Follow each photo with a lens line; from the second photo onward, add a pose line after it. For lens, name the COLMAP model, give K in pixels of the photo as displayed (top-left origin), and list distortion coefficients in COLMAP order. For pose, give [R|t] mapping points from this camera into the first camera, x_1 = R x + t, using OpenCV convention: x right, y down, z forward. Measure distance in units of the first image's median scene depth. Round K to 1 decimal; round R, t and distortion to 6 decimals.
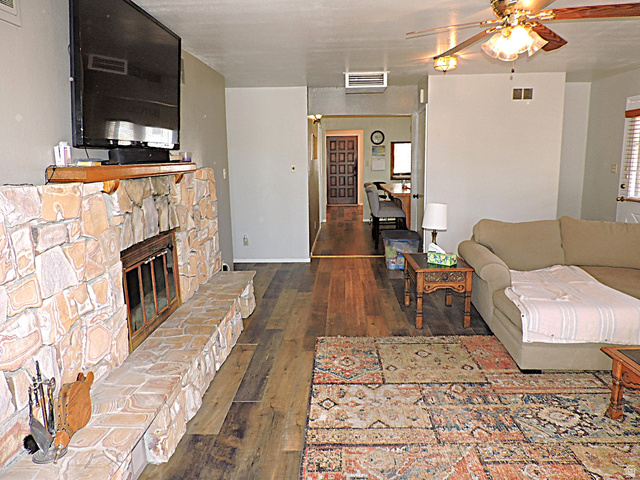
lens RADIAL K [[461.7, 0, 309.8], [0, 461.7, 239.3], [0, 0, 1]] dist [-0.028970, 0.009276]
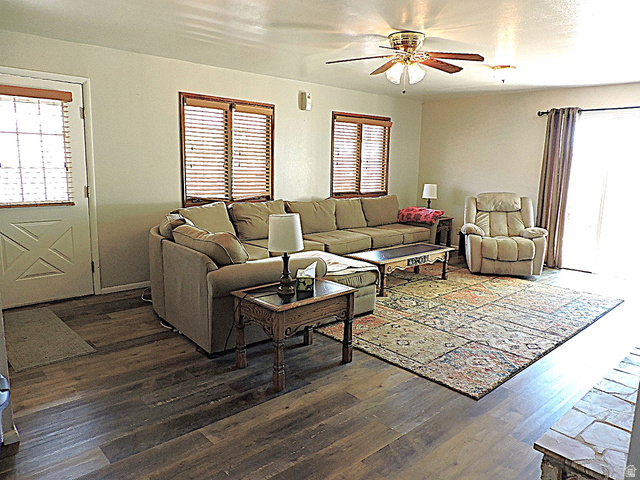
lens RADIAL K [[461.7, 0, 322.2], [0, 461.7, 241.3], [0, 0, 1]] dist [-0.028970, 0.009276]
pose [[-0.727667, -0.113311, 0.676507, -0.299826], [0.108491, 0.954834, 0.276625, -0.278267], [-0.677297, 0.274686, -0.682508, 1.792714]]
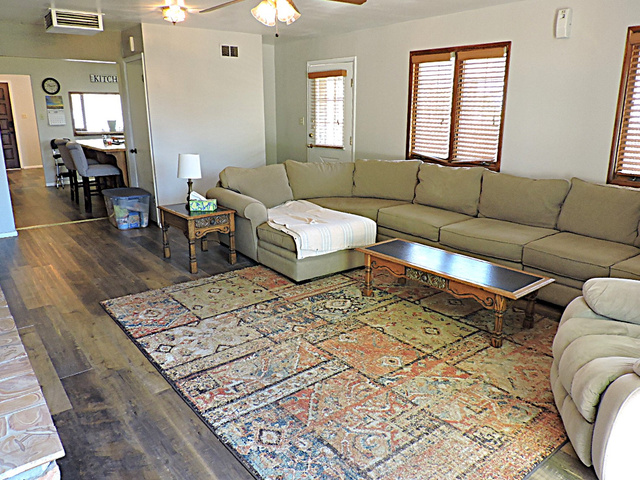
lens RADIAL K [[491.7, 0, 320.9], [0, 491.7, 239.9], [0, 0, 1]] dist [-0.026717, 0.015799]
pose [[0.751296, -0.152771, 0.642040, -0.301725], [0.101759, 0.988020, 0.116020, 0.019447], [-0.652073, -0.021832, 0.757842, -0.050592]]
